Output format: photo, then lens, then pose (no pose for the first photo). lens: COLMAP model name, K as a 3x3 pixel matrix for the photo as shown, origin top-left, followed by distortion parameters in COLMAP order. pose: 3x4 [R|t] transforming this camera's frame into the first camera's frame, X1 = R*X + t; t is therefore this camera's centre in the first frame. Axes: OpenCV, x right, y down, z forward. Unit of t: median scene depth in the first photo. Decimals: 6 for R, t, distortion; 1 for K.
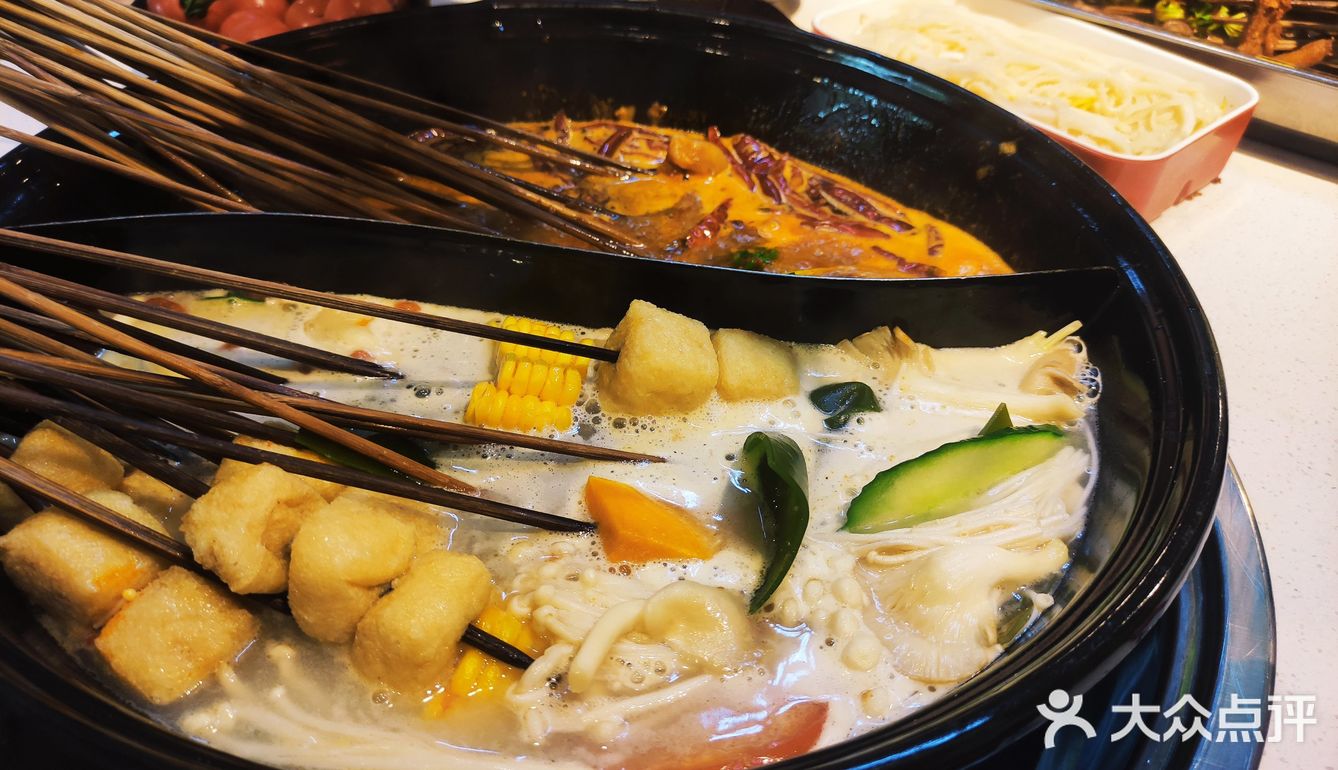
lens RADIAL K [[1013.3, 0, 669.0], [0, 1013.3, 385.0], [0, 0, 1]] dist [0.007699, -0.008191]
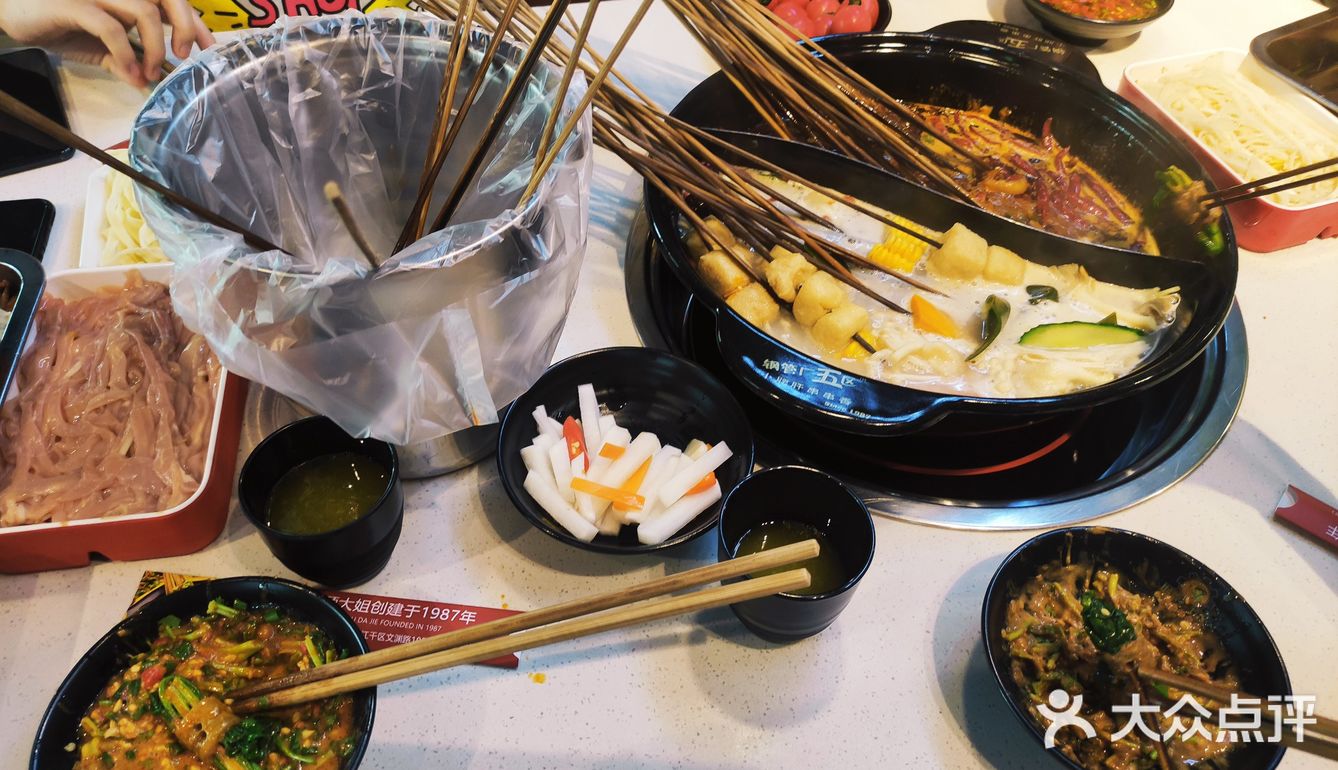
lens RADIAL K [[1013.3, 0, 669.0], [0, 1013.3, 385.0], [0, 0, 1]] dist [0.007699, -0.008191]
pose [[0.923554, 0.280487, -0.261487, 0.063696], [-0.242923, 0.955561, 0.167006, 0.035716], [0.296710, -0.090718, 0.950649, -1.313833]]
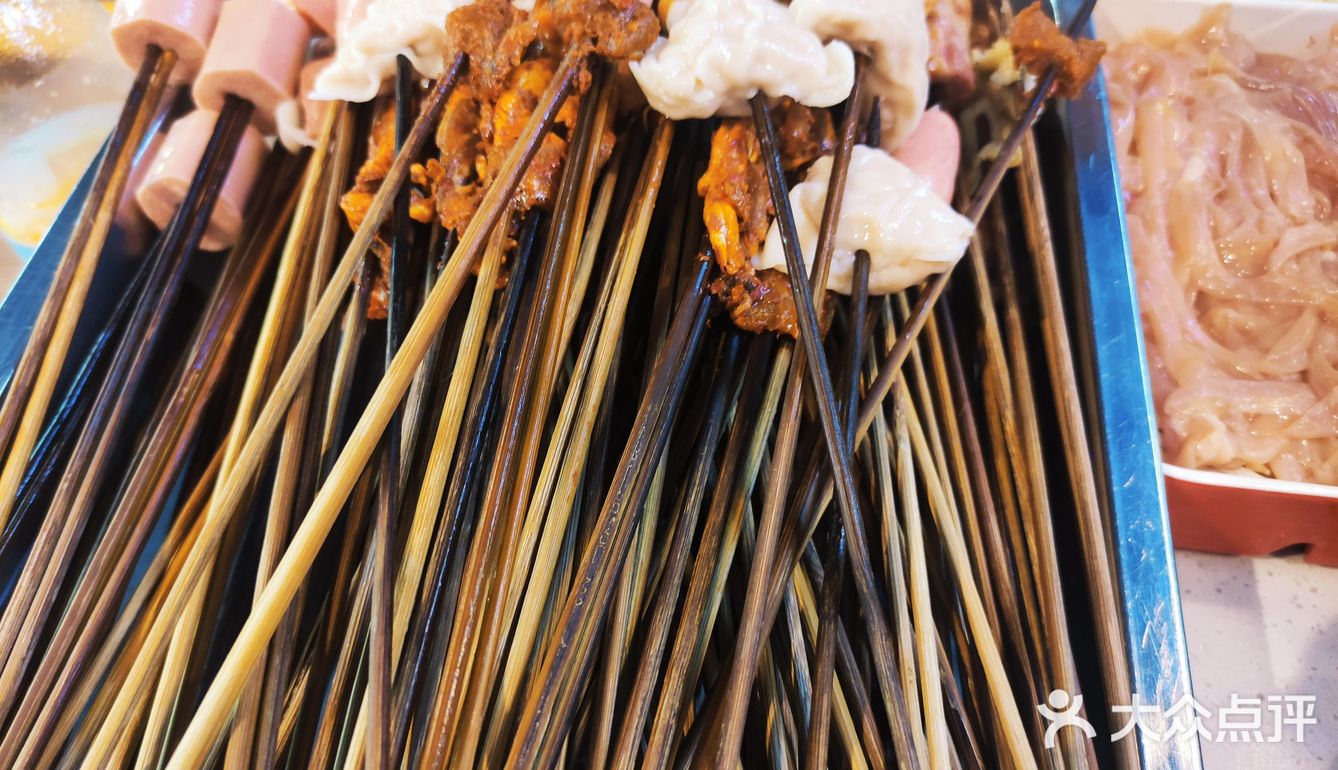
lens RADIAL K [[1013.3, 0, 669.0], [0, 1013.3, 385.0], [0, 0, 1]] dist [0.007699, -0.008191]
pose [[0.768777, 0.504783, -0.392653, -1.398969], [-0.381556, 0.854773, 0.351820, 0.636315], [0.513222, -0.120652, 0.849733, -0.984110]]
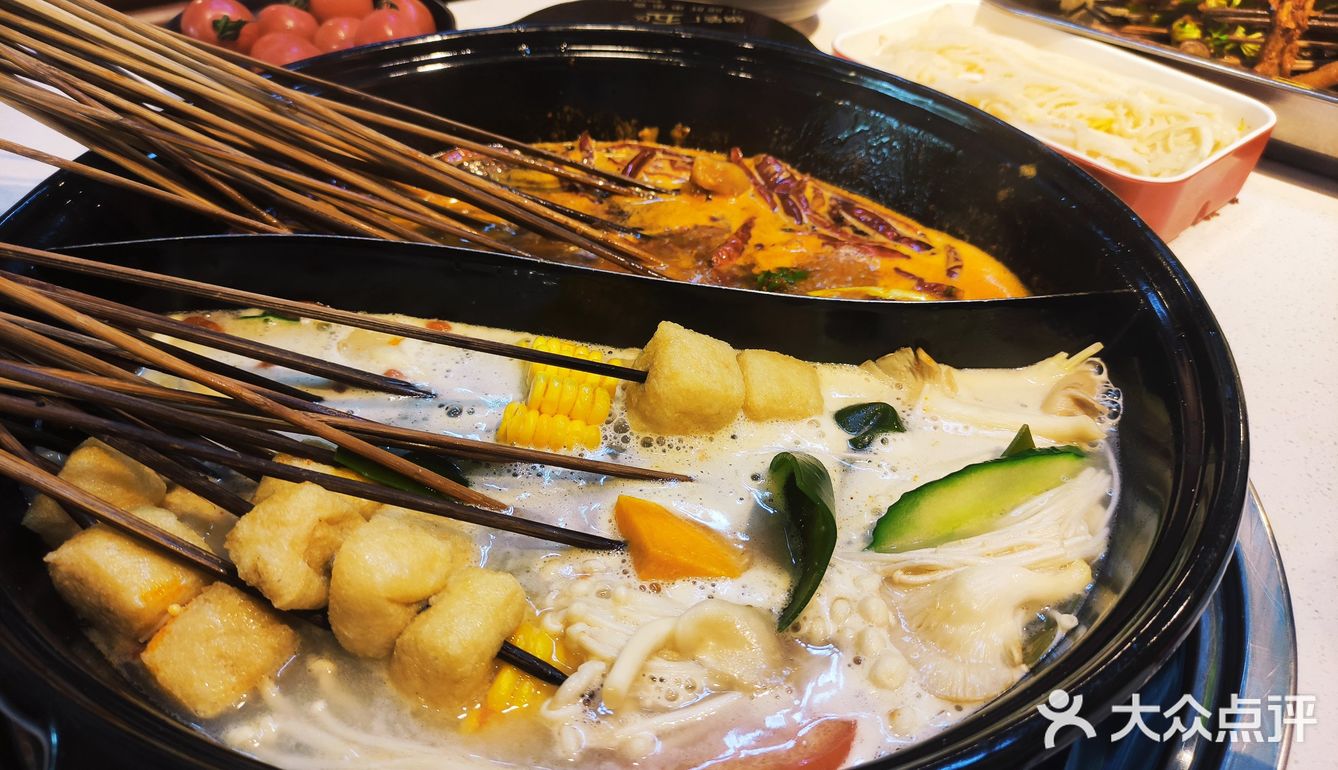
lens RADIAL K [[1013.3, 0, 669.0], [0, 1013.3, 385.0], [0, 0, 1]] dist [0.007699, -0.008191]
pose [[0.999935, 0.004286, -0.010610, -0.016819], [-0.004398, 0.999935, -0.010565, -0.009507], [0.010564, 0.010611, 0.999888, -0.018868]]
